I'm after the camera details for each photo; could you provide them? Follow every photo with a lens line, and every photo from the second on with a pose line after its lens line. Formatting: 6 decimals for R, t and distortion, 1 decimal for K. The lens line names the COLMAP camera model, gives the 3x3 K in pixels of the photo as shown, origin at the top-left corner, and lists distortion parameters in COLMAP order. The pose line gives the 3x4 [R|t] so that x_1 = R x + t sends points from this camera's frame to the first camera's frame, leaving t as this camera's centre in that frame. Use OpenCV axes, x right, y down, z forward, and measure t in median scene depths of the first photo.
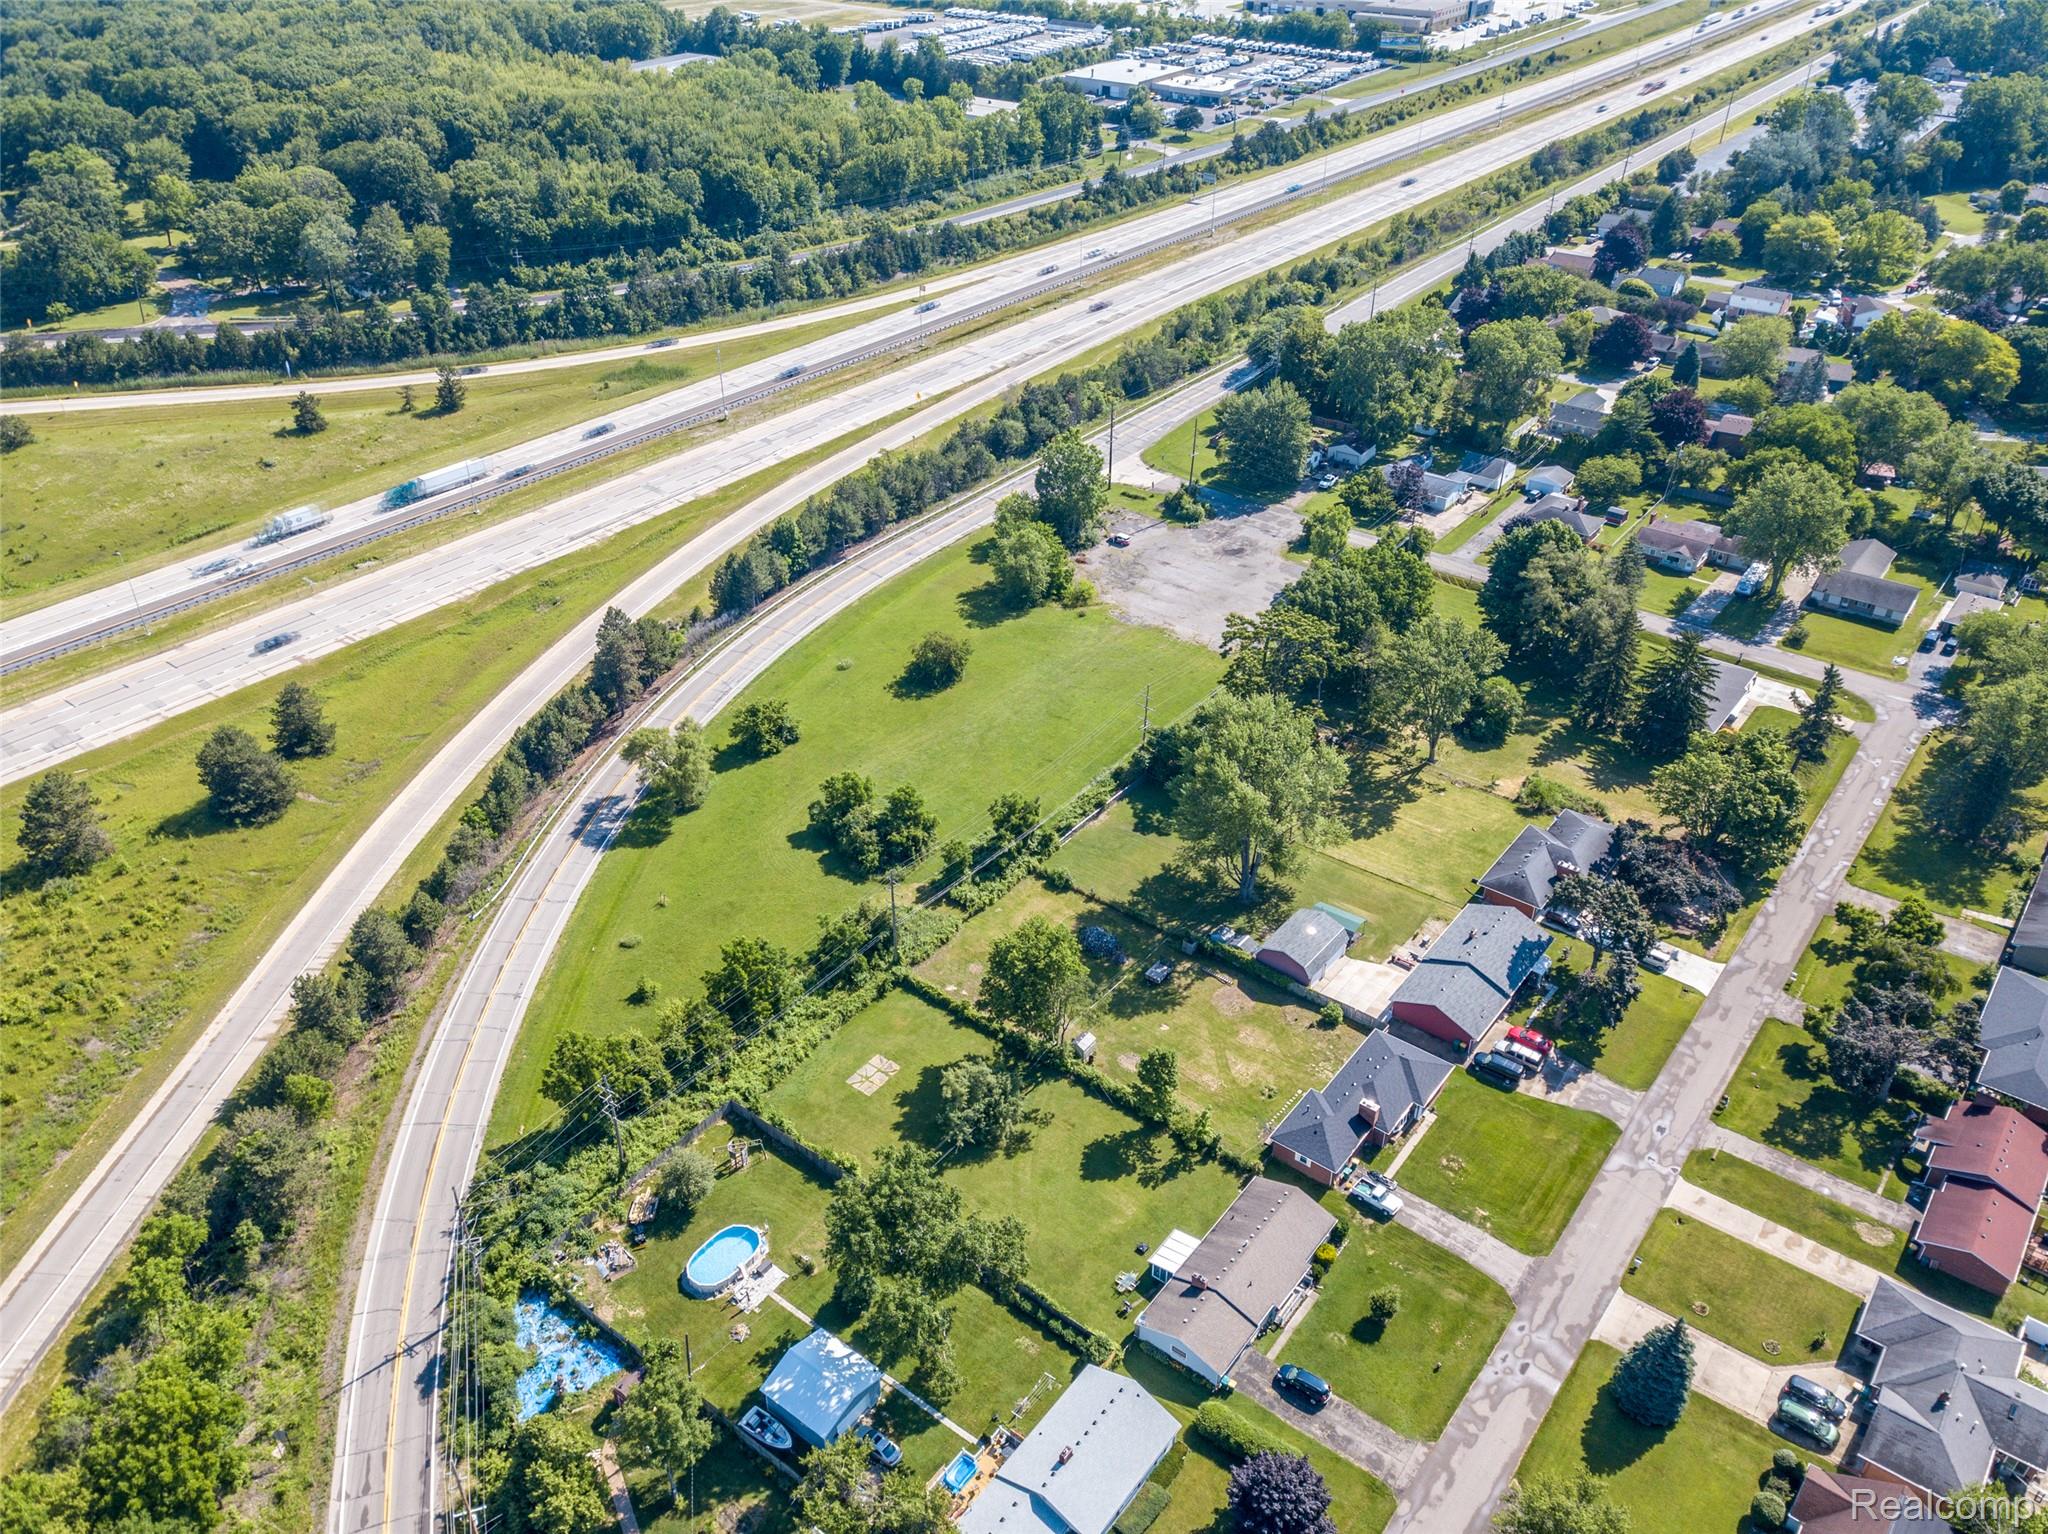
lens RADIAL K [[1564.0, 0, 1006.5], [0, 1564.0, 771.6], [0, 0, 1]] dist [0.026836, 0.001733]
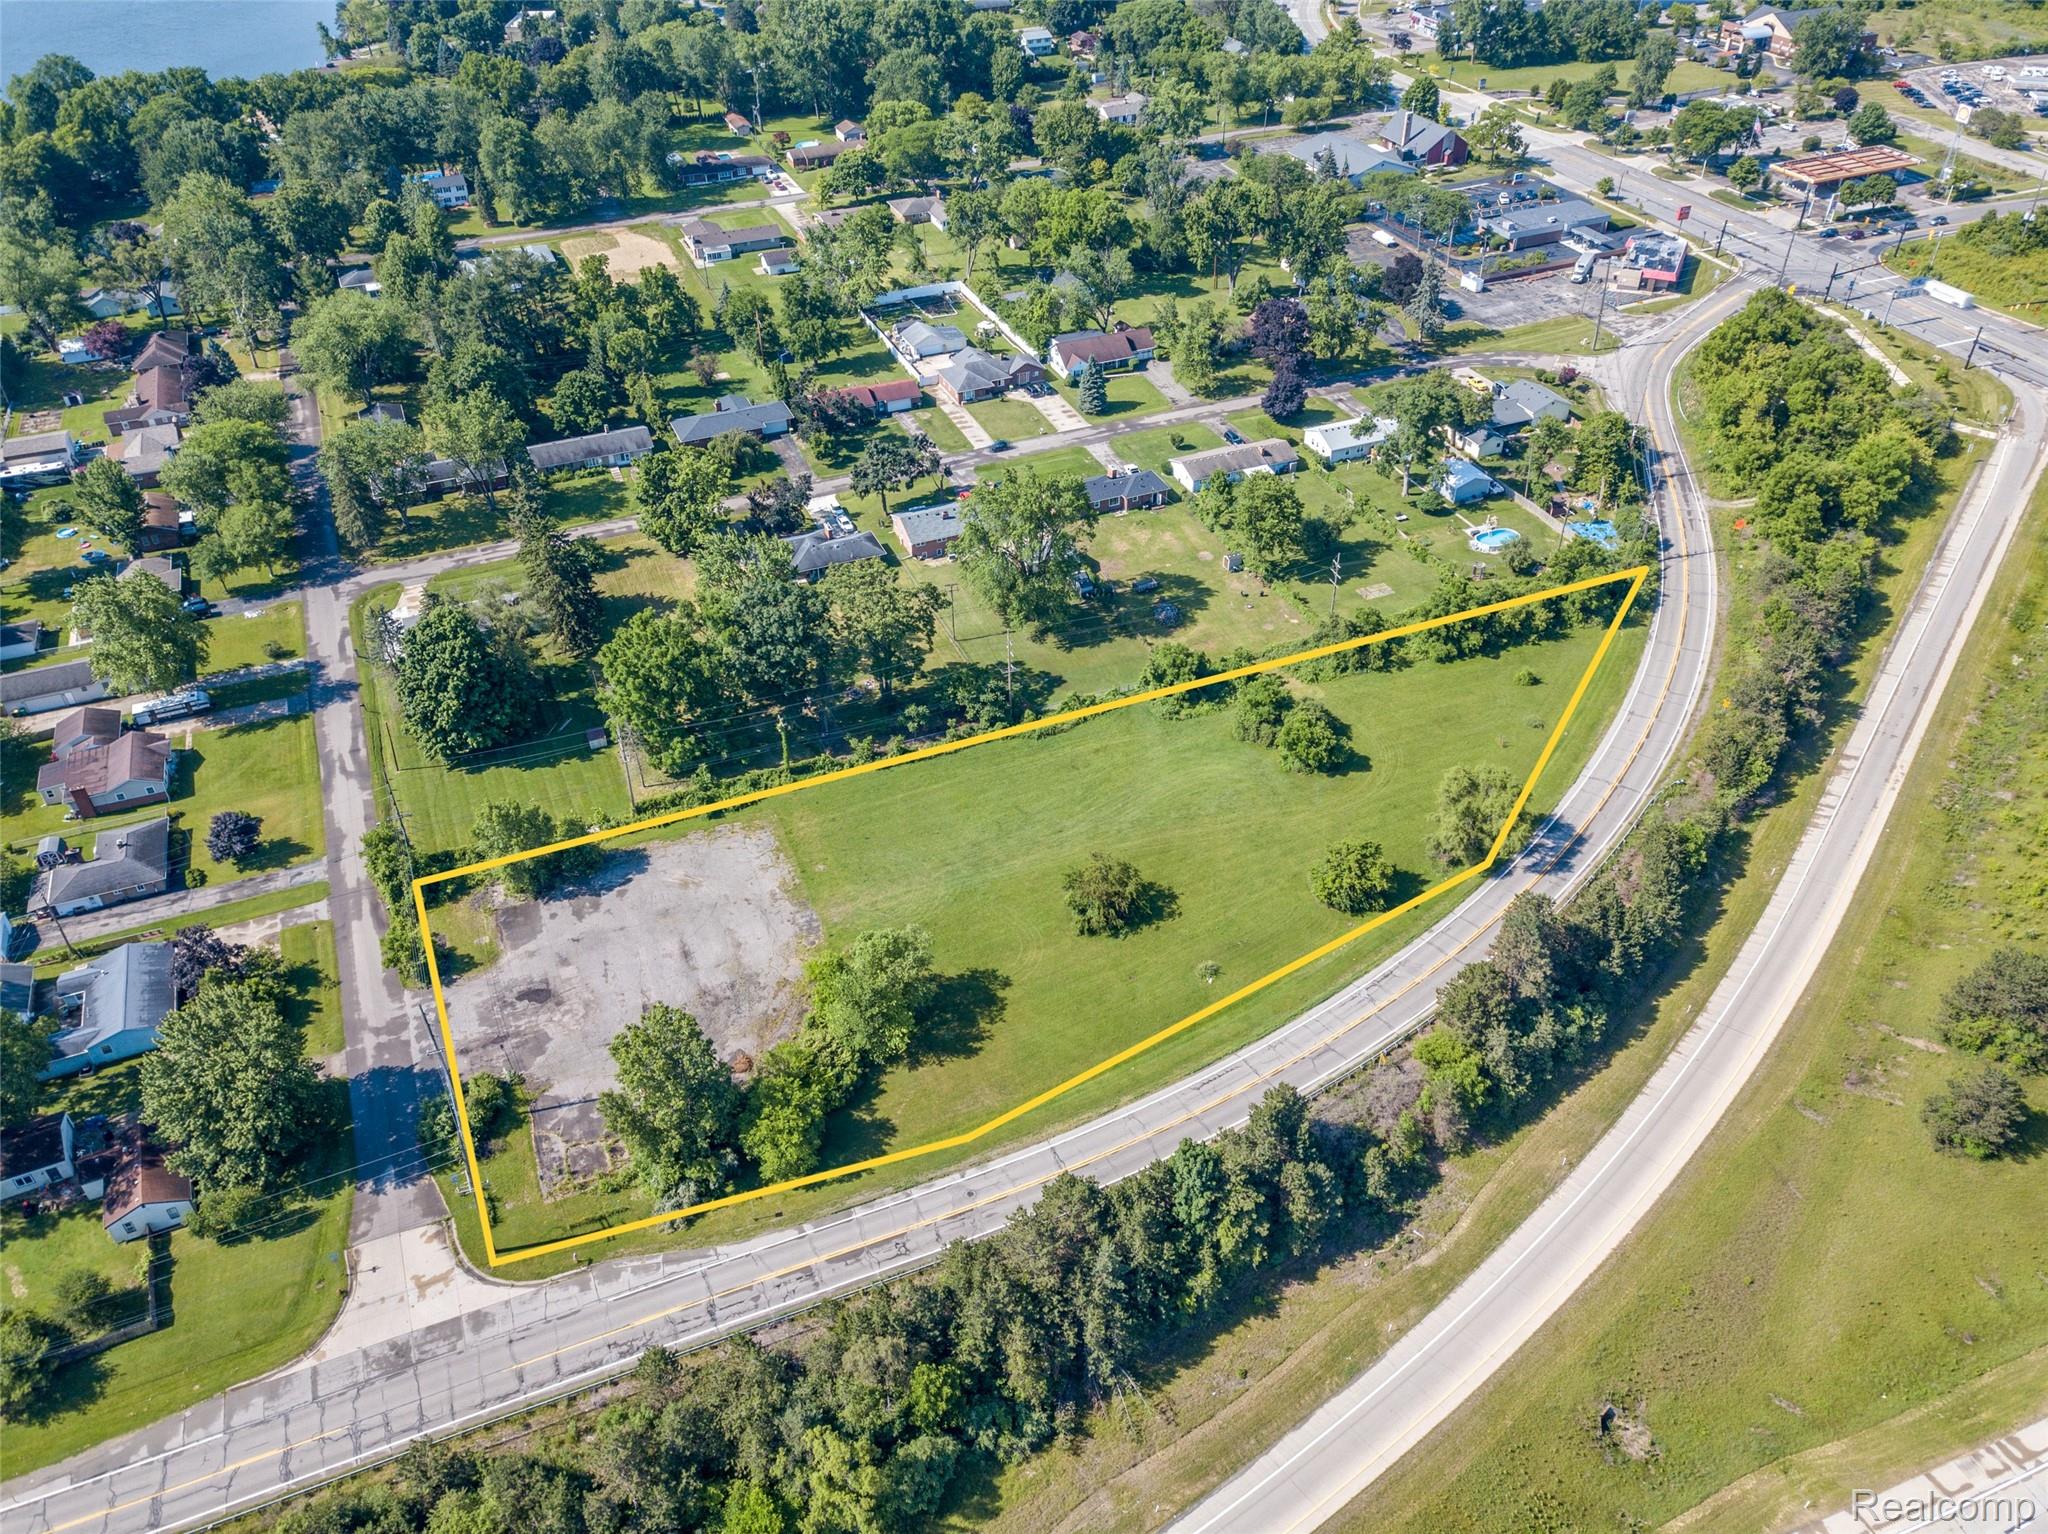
lens RADIAL K [[1564.0, 0, 1006.5], [0, 1564.0, 771.6], [0, 0, 1]] dist [0.026836, 0.001733]
pose [[-0.870552, -0.281354, 0.403706, -0.269622], [0.291620, 0.365835, 0.883811, -0.720596], [-0.396354, 0.887133, -0.236430, 1.039349]]
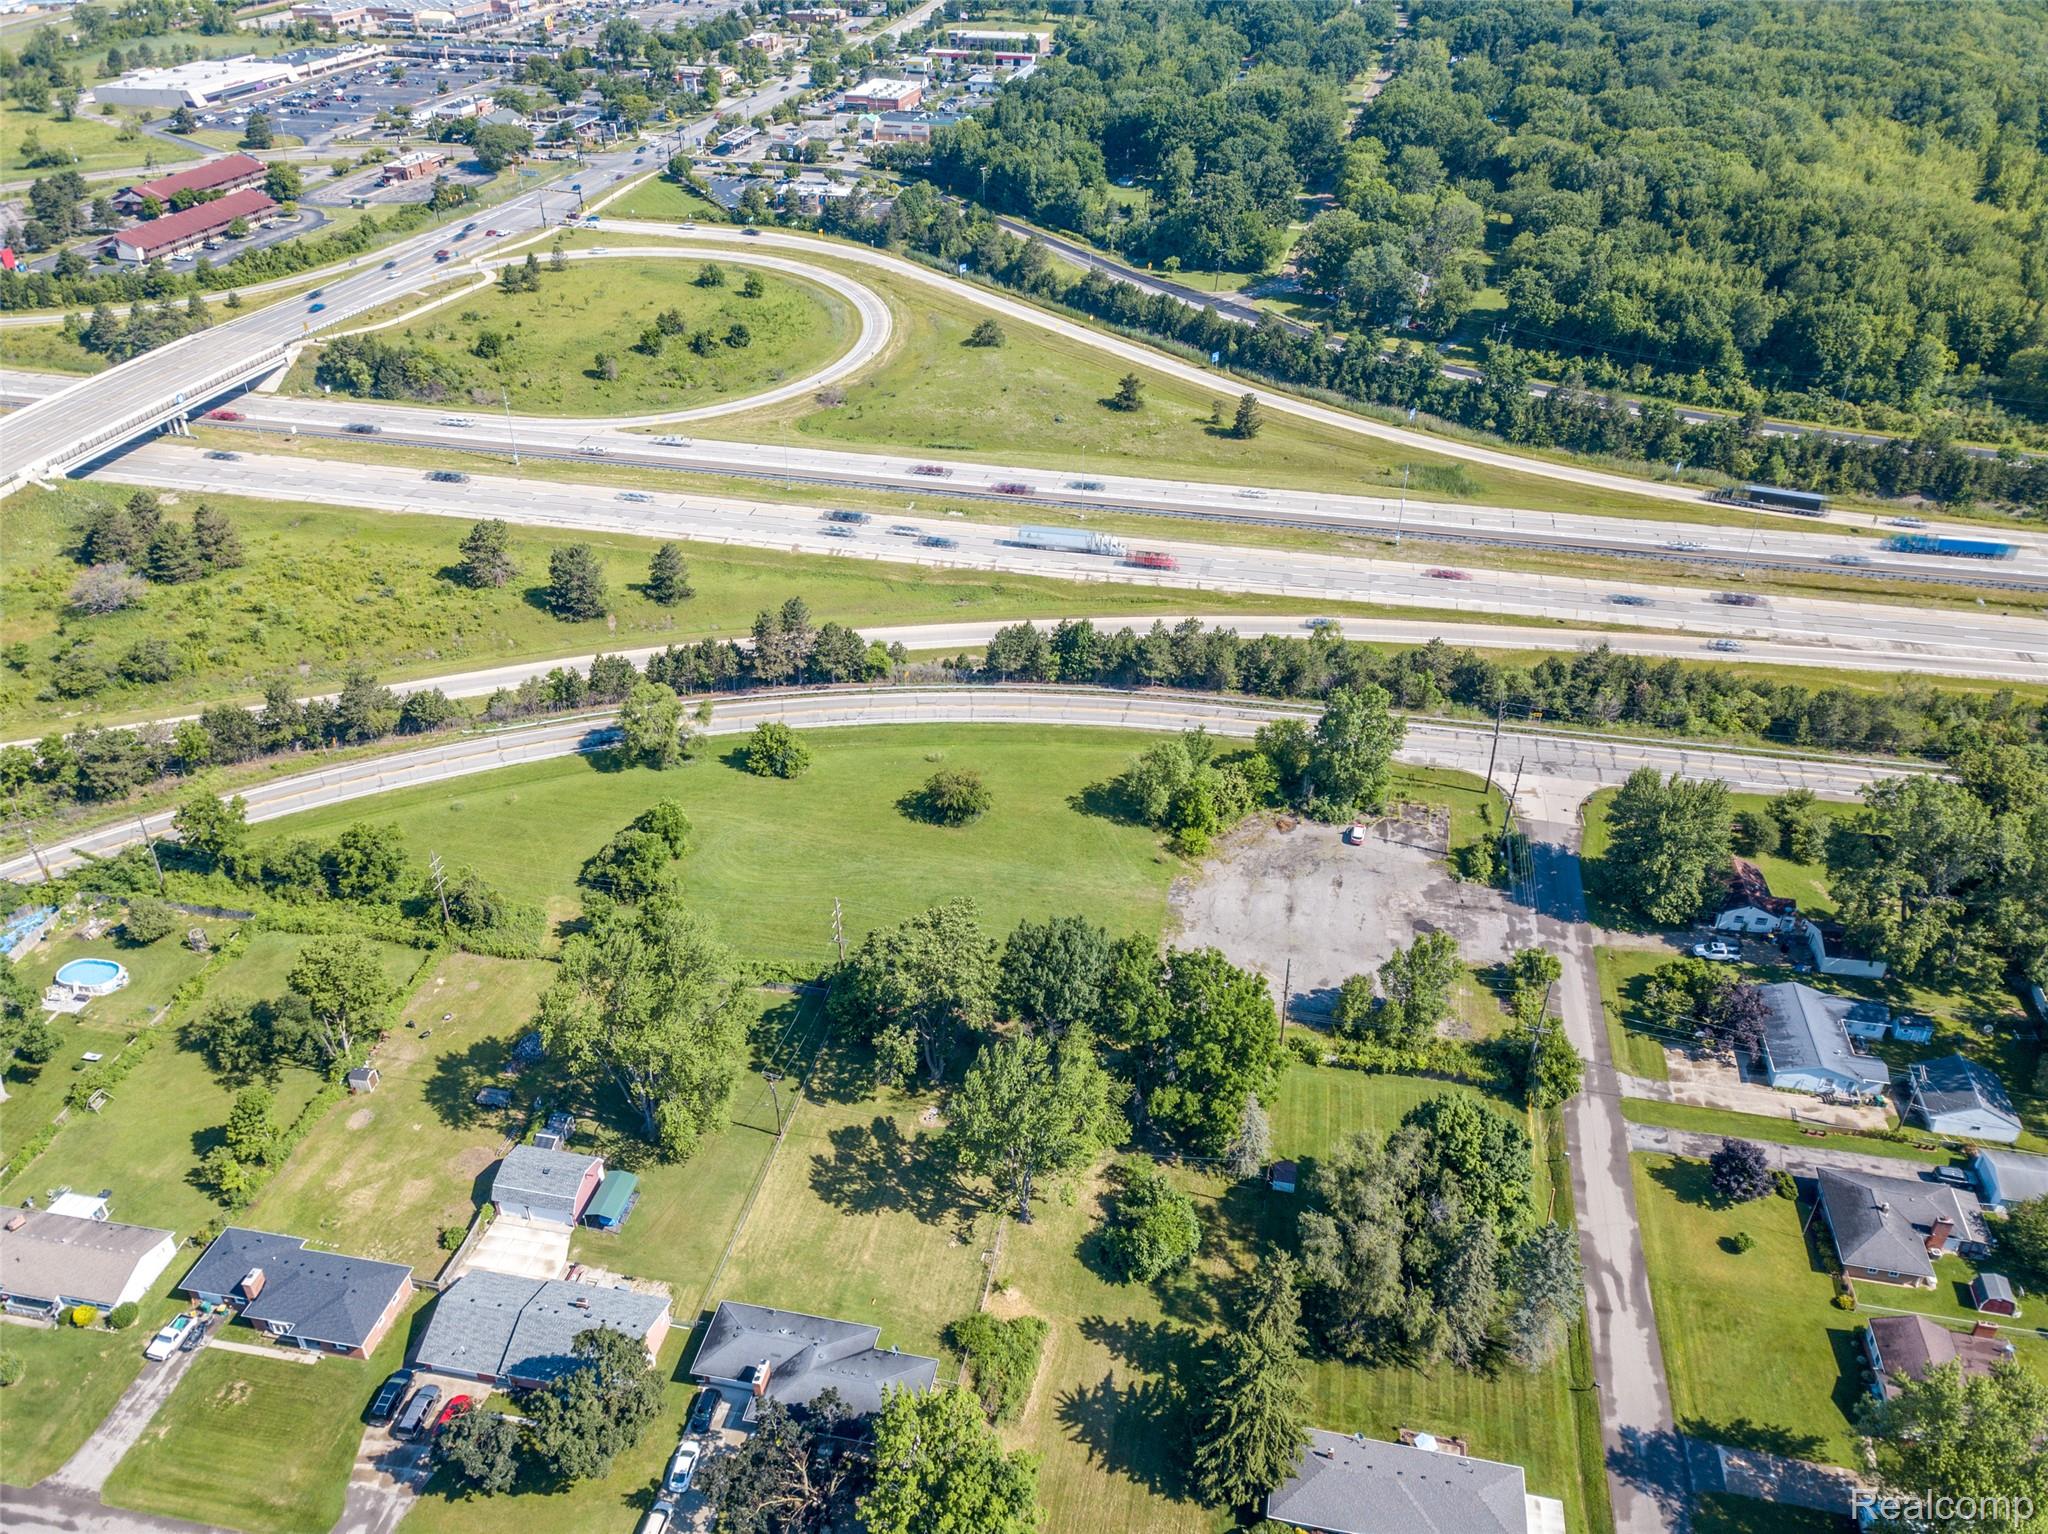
lens RADIAL K [[1564.0, 0, 1006.5], [0, 1564.0, 771.6], [0, 0, 1]] dist [0.026836, 0.001733]
pose [[0.449663, 0.492345, -0.745252, 0.593482], [-0.493293, 0.832463, 0.252322, -0.302085], [0.744624, 0.254168, 0.617198, 0.401155]]
